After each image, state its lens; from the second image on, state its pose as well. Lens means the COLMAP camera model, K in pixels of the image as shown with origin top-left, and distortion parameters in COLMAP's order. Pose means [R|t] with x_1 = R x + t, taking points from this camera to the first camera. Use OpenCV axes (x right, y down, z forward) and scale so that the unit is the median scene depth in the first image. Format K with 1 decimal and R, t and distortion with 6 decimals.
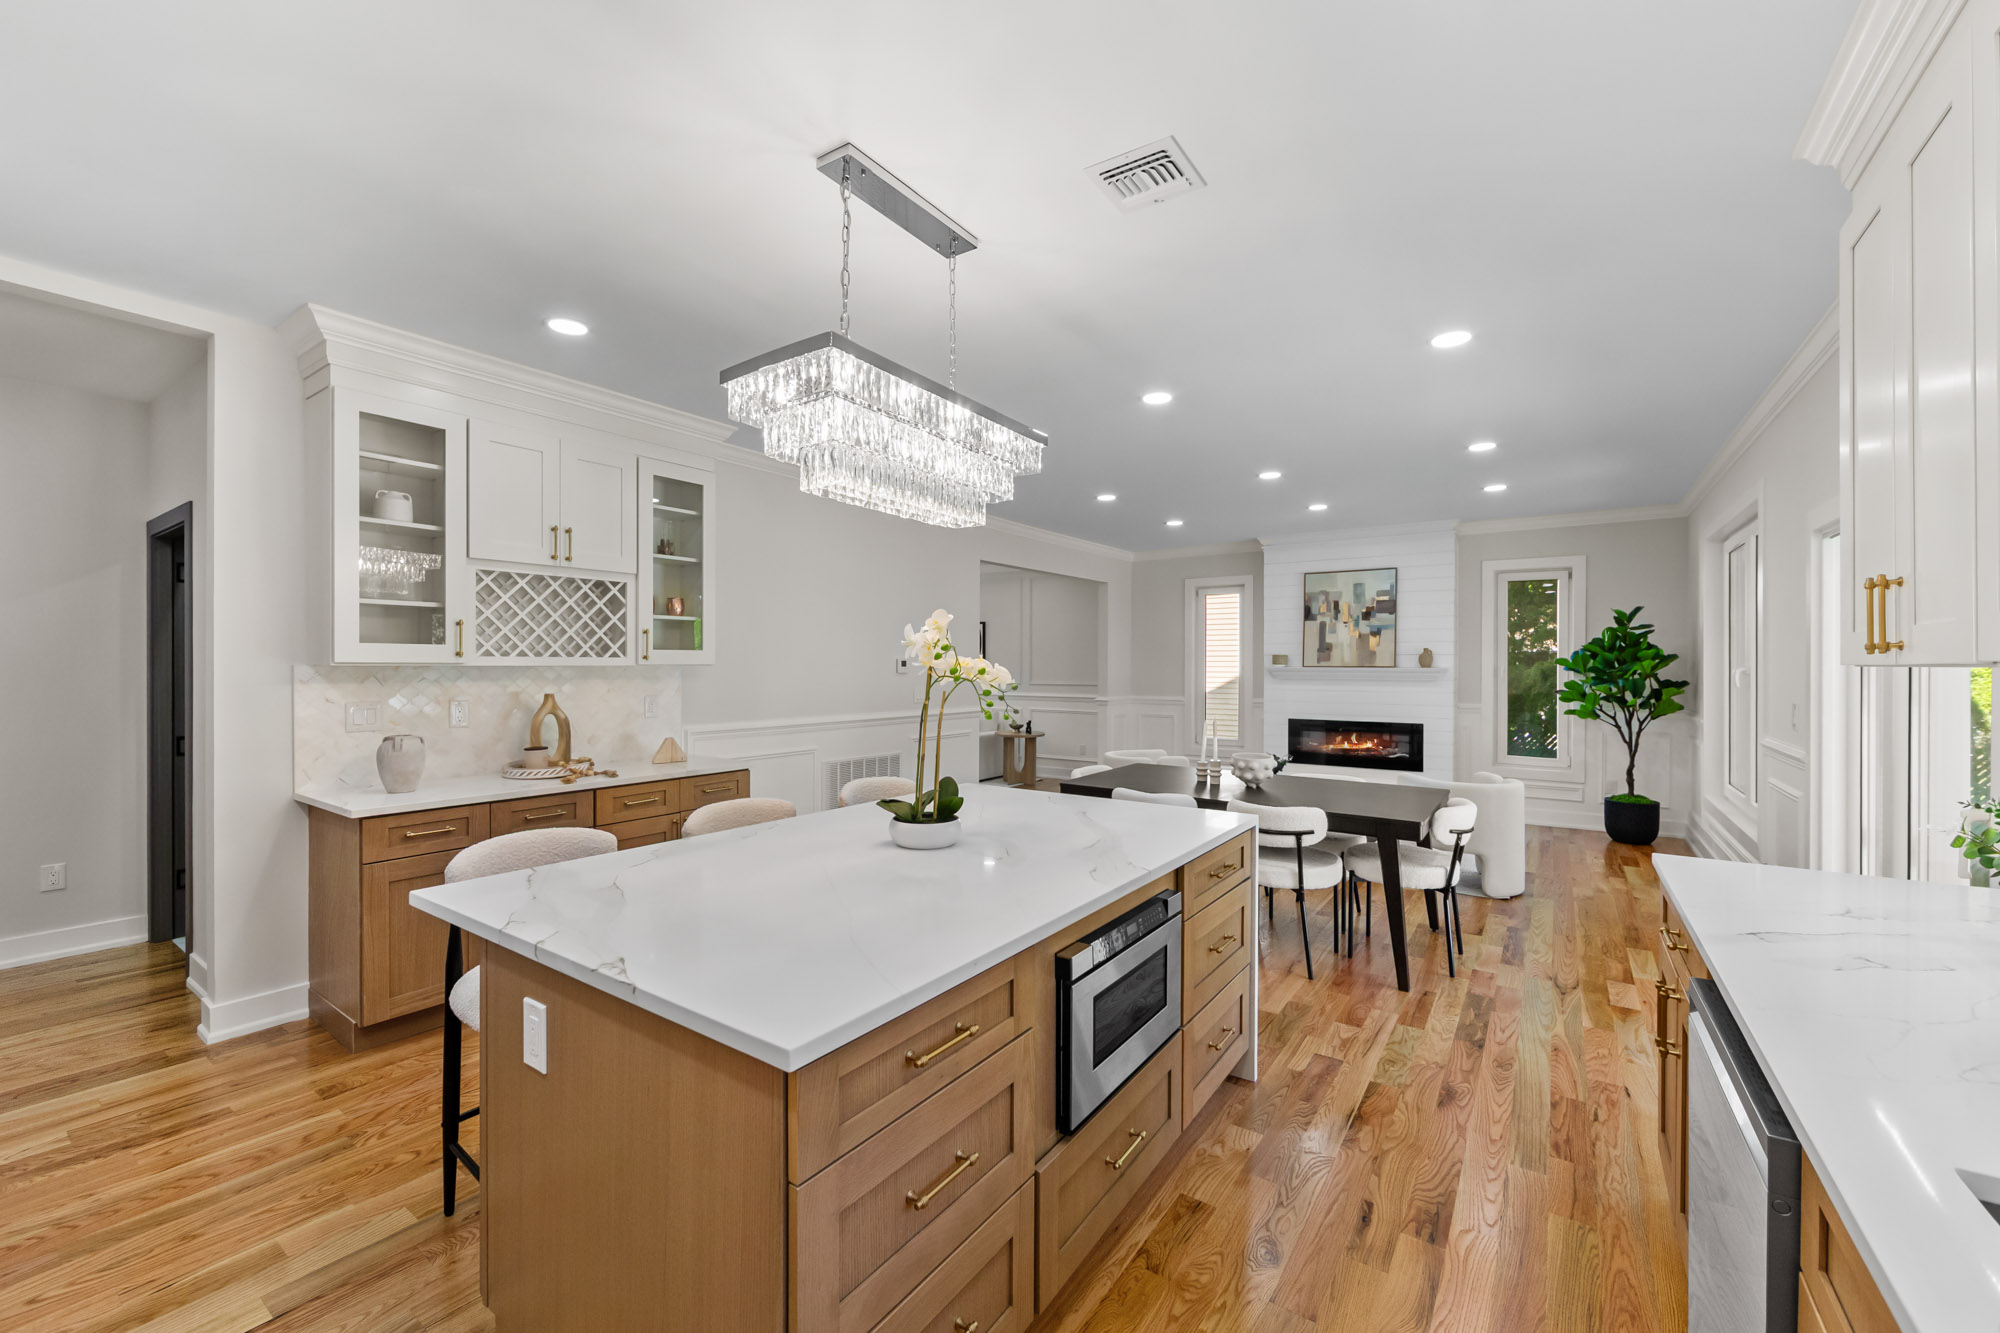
lens RADIAL K [[794.1, 0, 1002.7], [0, 794.1, 664.5], [0, 0, 1]] dist [-0.001379, -0.000218]
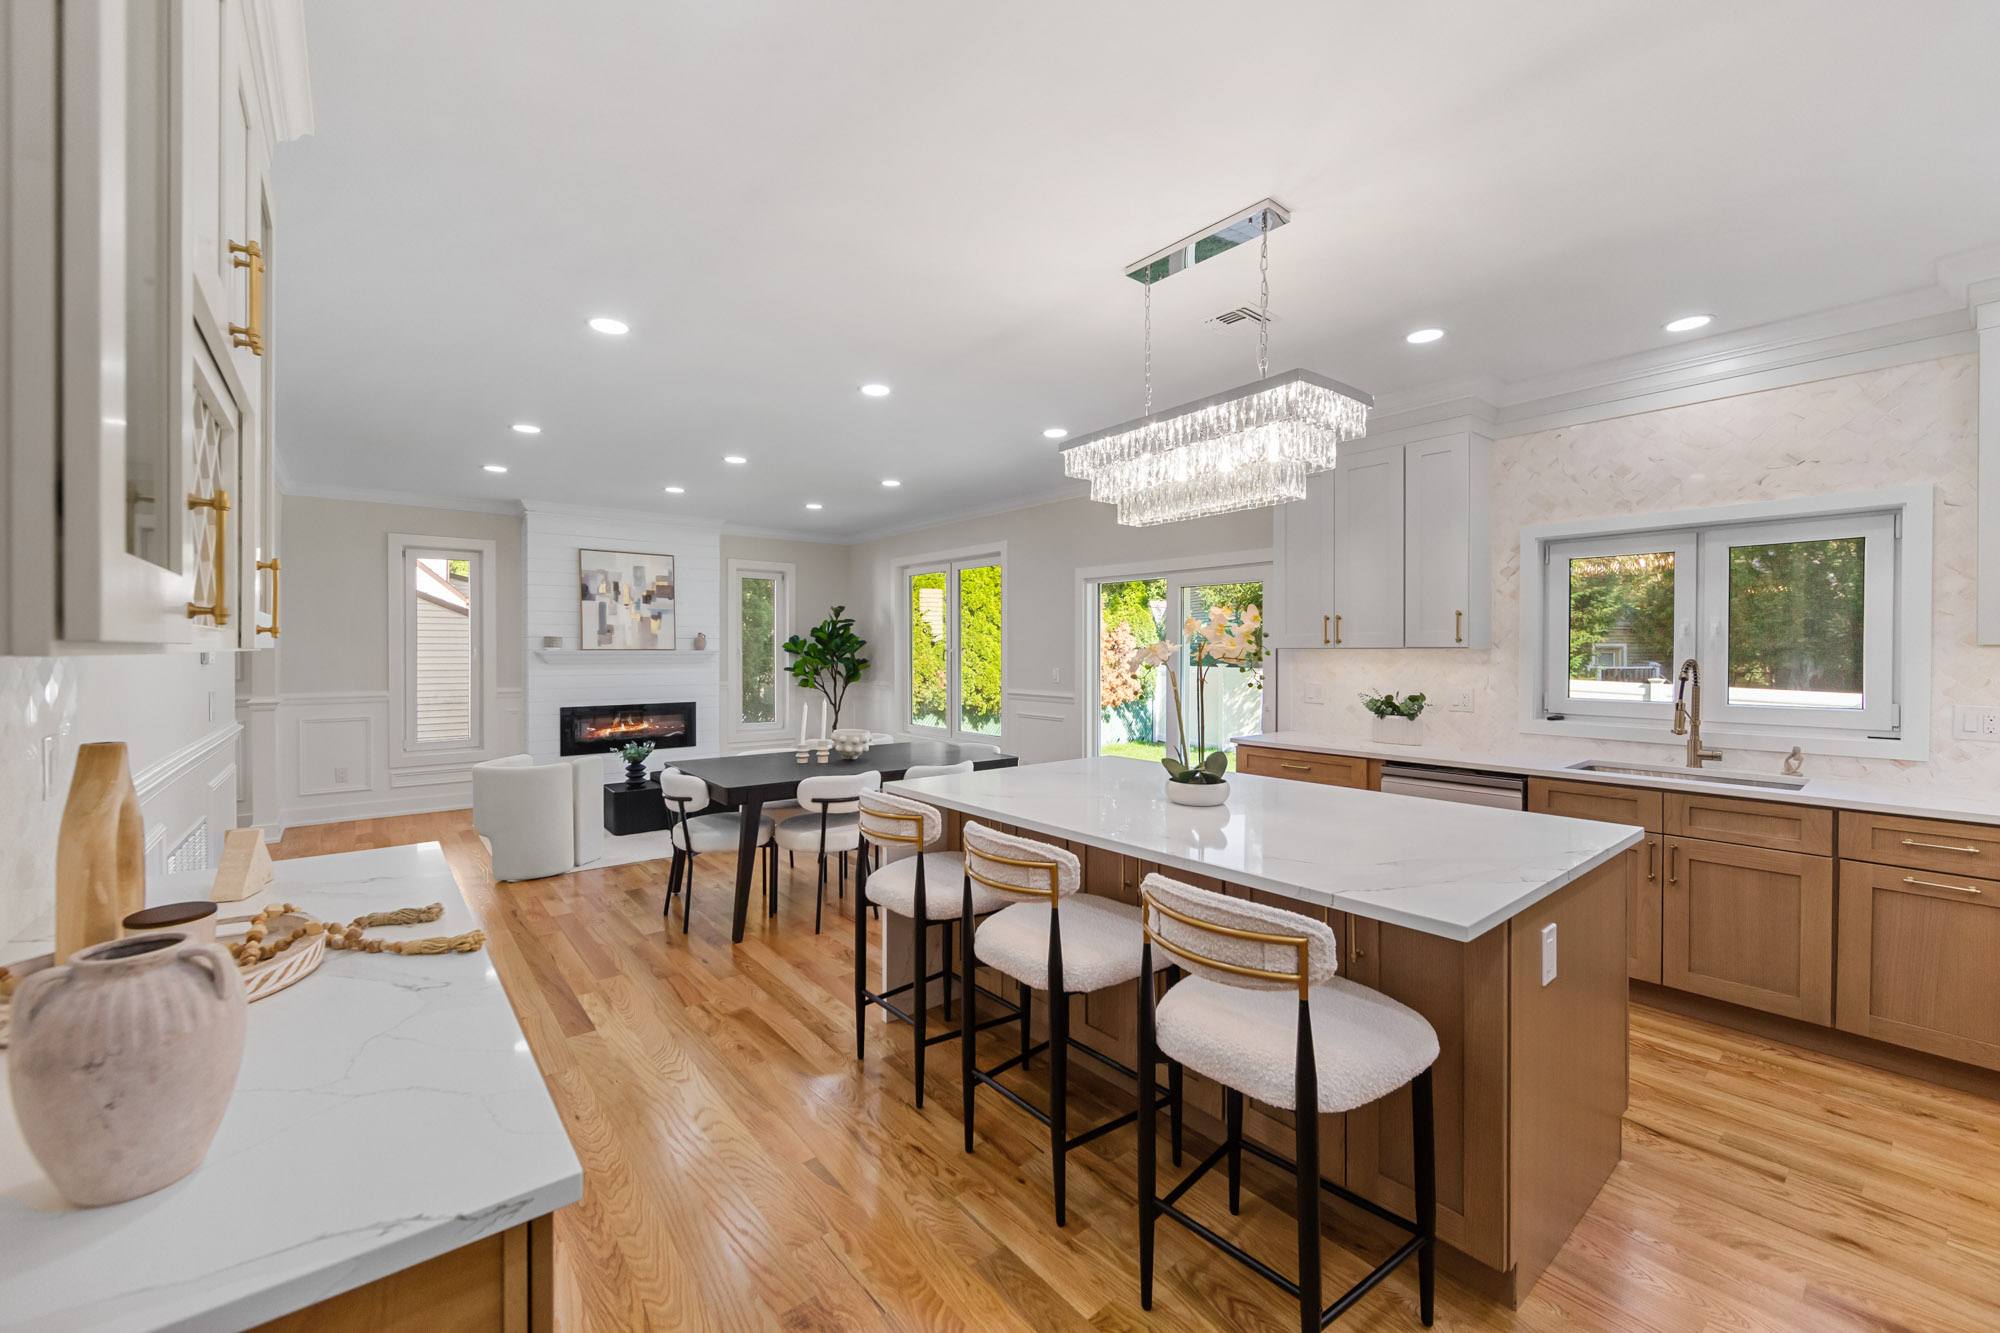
lens RADIAL K [[791.5, 0, 1000.2], [0, 791.5, 657.2], [0, 0, 1]] dist [-0.001558, -0.000357]
pose [[0.276103, -0.011760, 0.961056, -0.458878], [-0.000477, 0.999923, 0.012372, -0.000421], [-0.961128, -0.003874, 0.276076, 0.342611]]
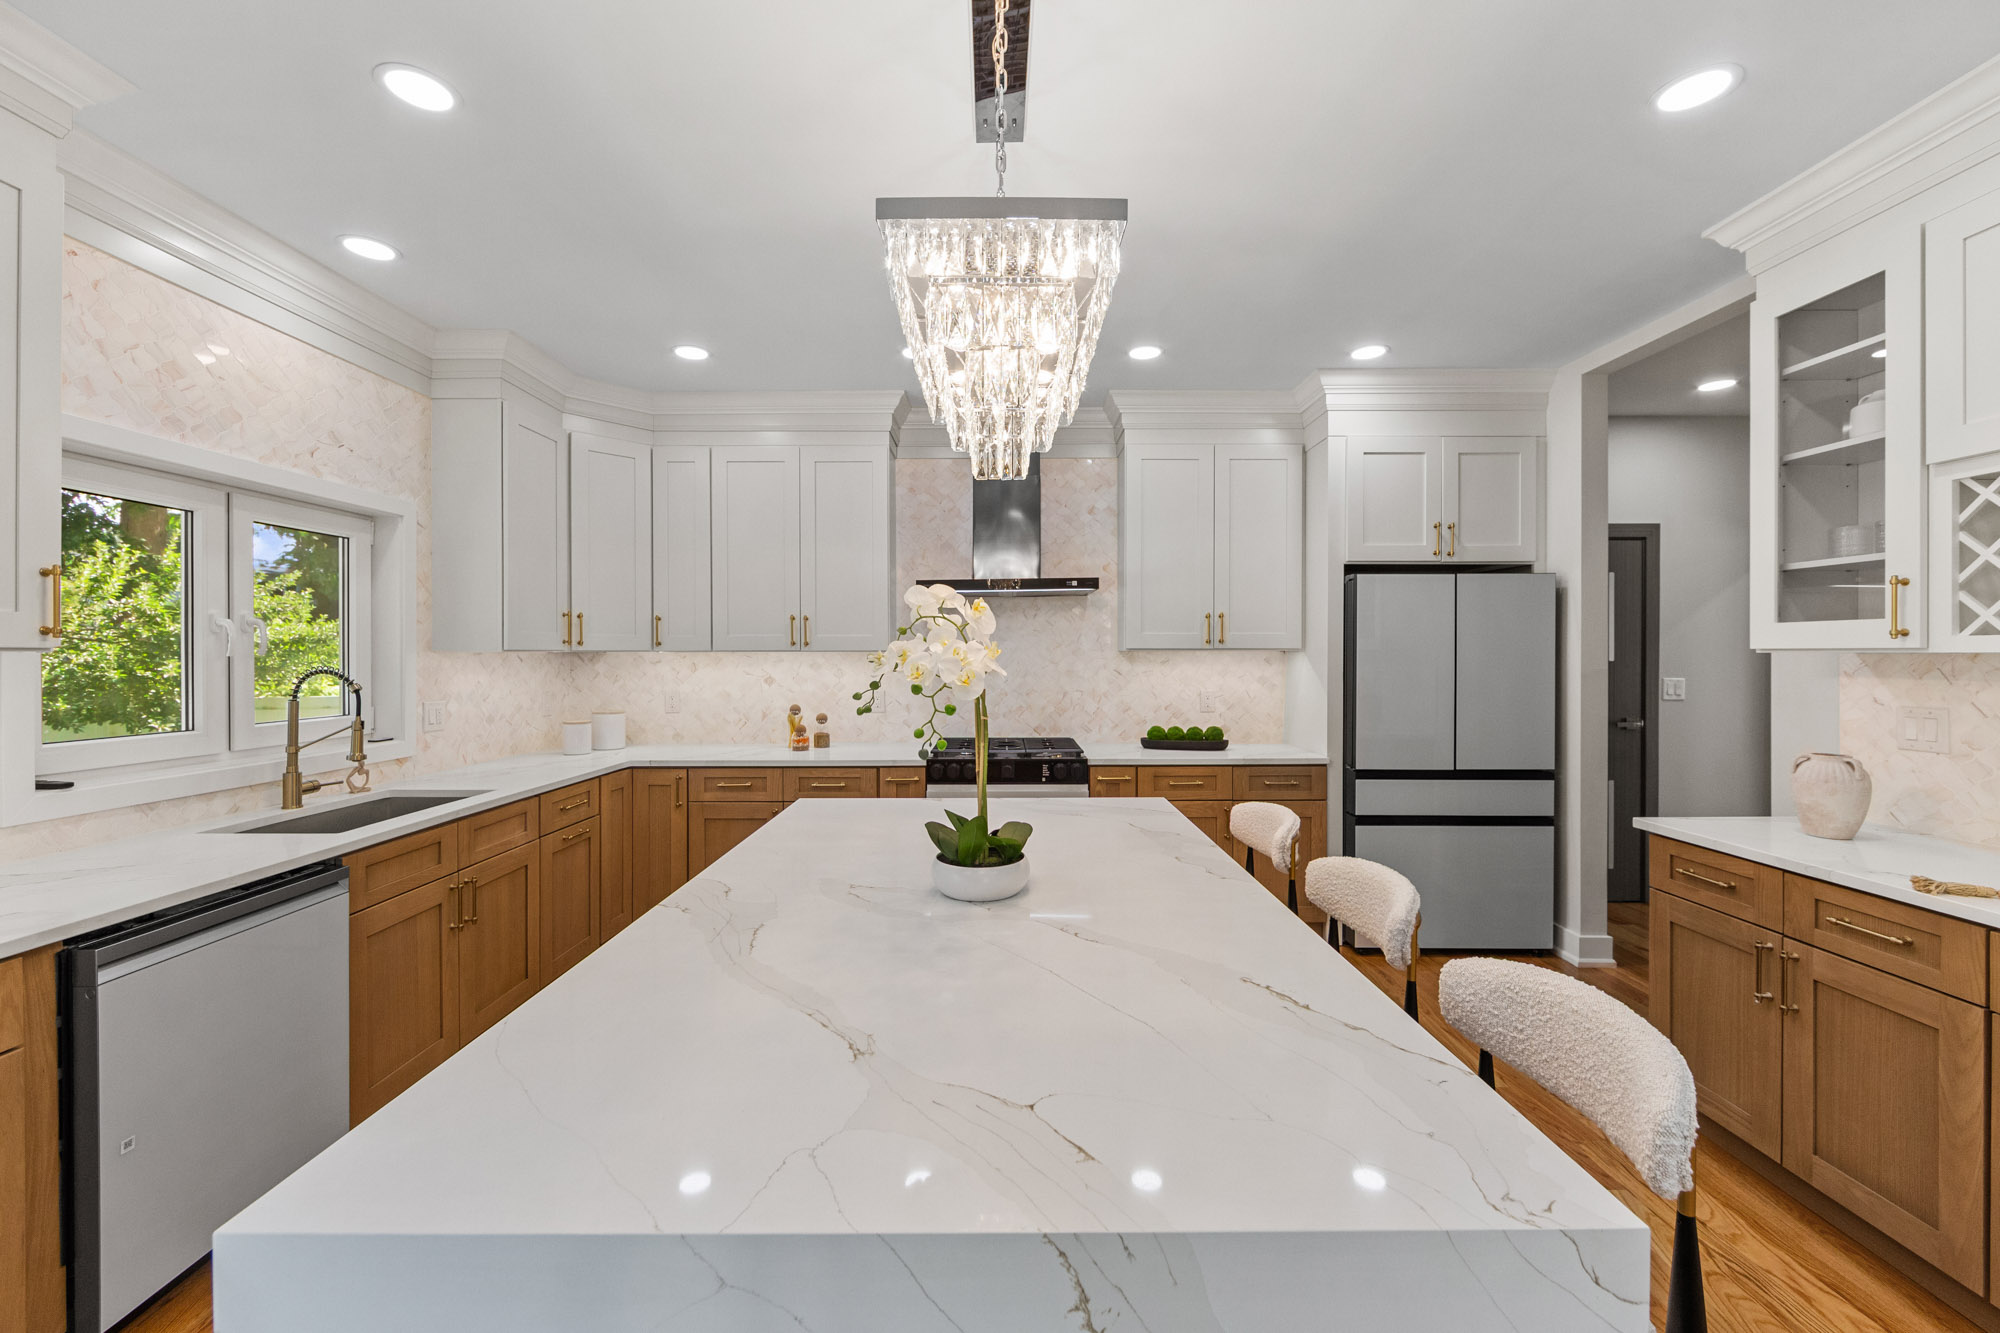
lens RADIAL K [[788.8, 0, 1000.0], [0, 788.8, 659.9], [0, 0, 1]] dist [-0.001439, -0.000539]
pose [[-0.822325, 0.003238, -0.569009, 0.110211], [-0.000120, 0.999983, 0.005864, 0.001755], [0.569018, 0.004890, -0.822310, 0.577407]]
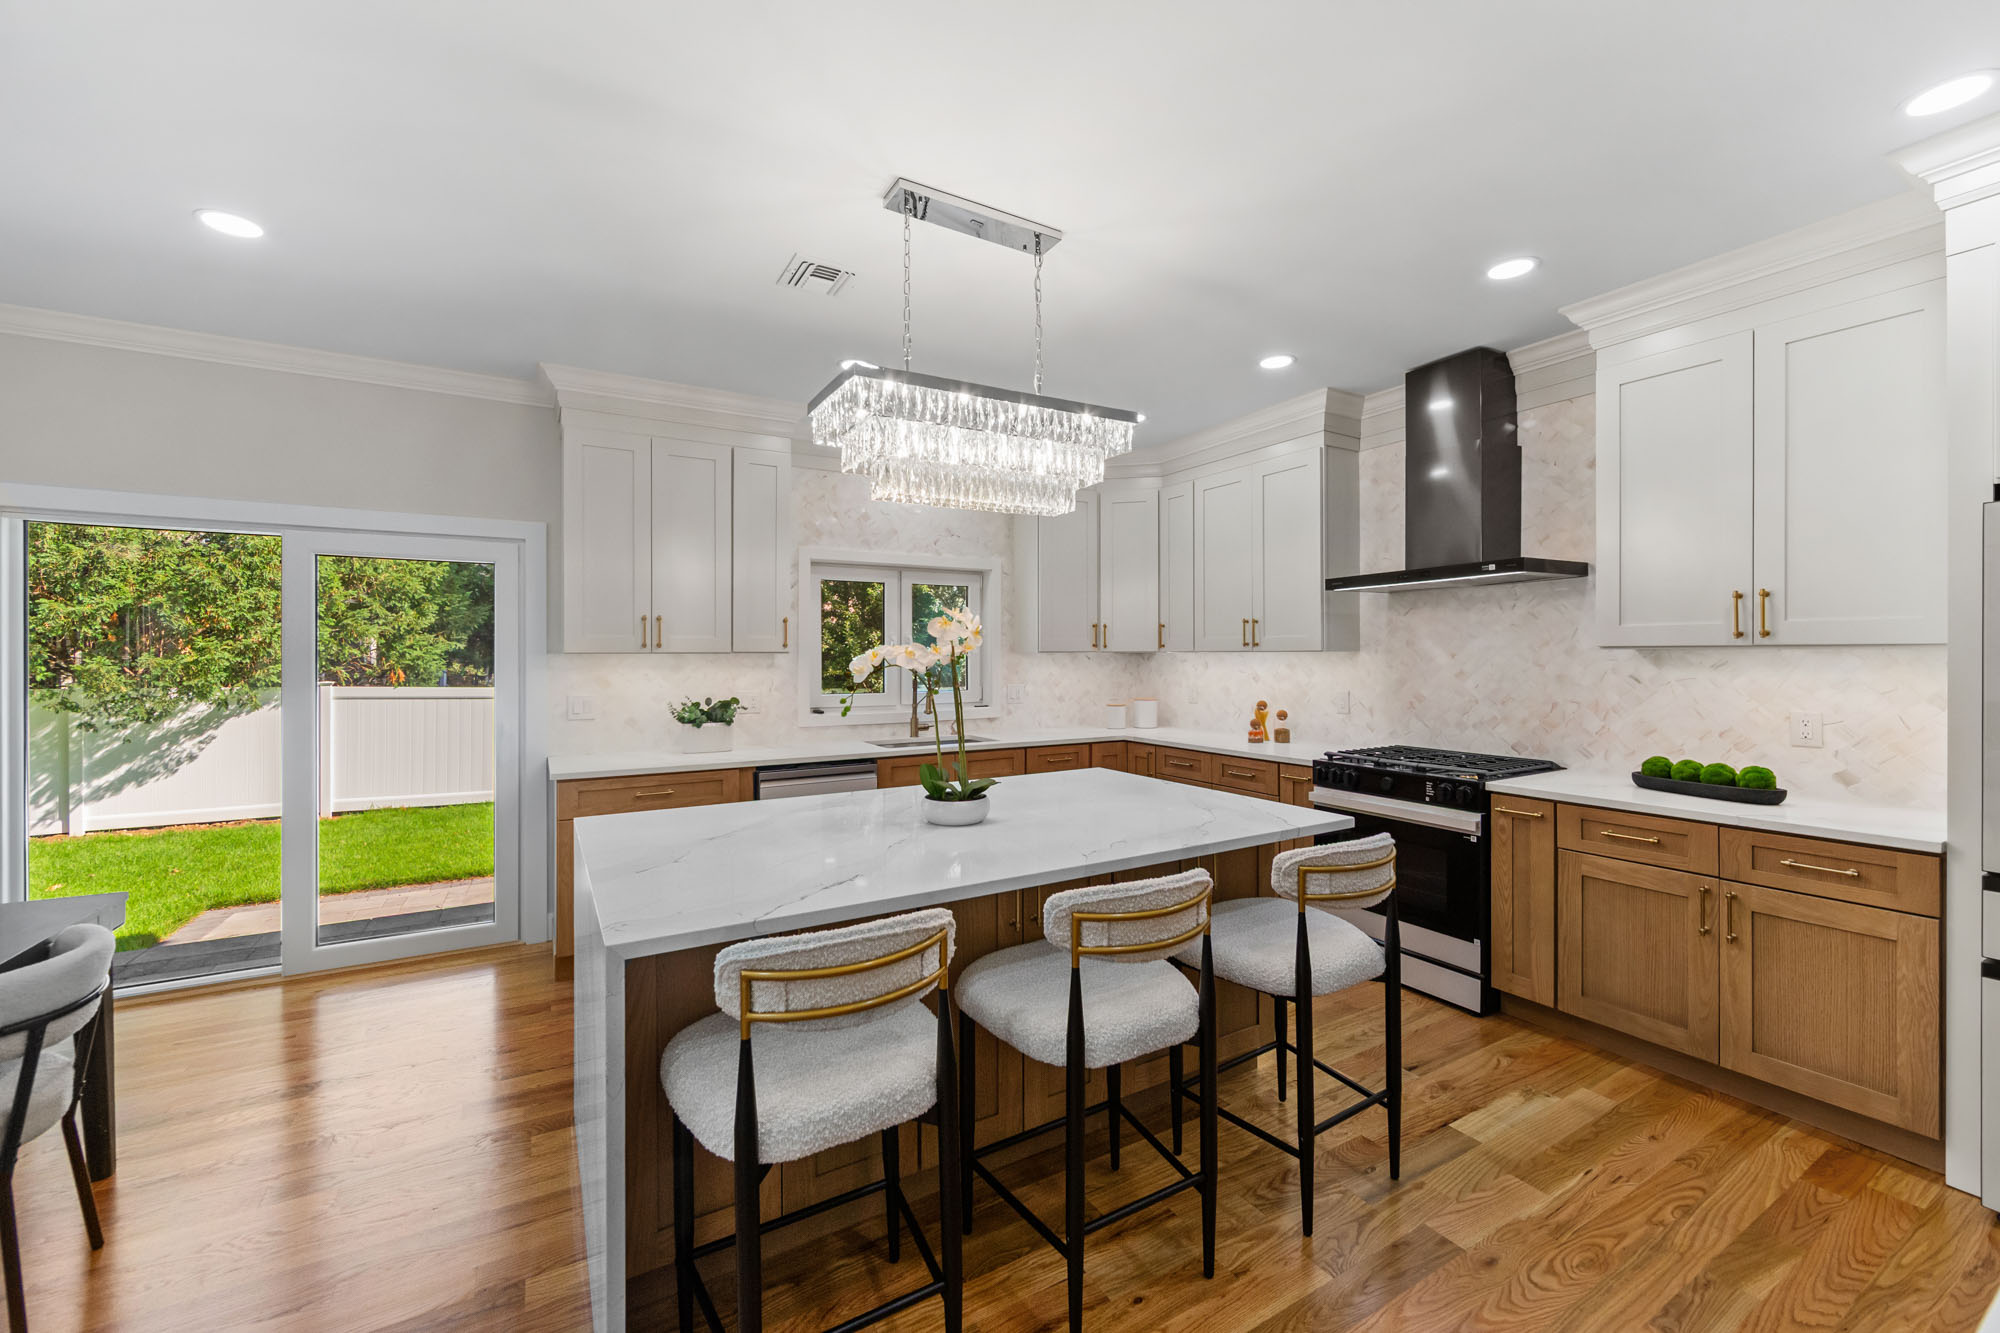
lens RADIAL K [[791.5, 0, 1000.2], [0, 791.5, 657.2], [0, 0, 1]] dist [-0.001558, -0.000357]
pose [[-0.907670, -0.001477, 0.419681, -0.211035], [-0.000037, 0.999994, 0.003440, 0.001094], [-0.419684, 0.003107, -0.907665, 0.690169]]
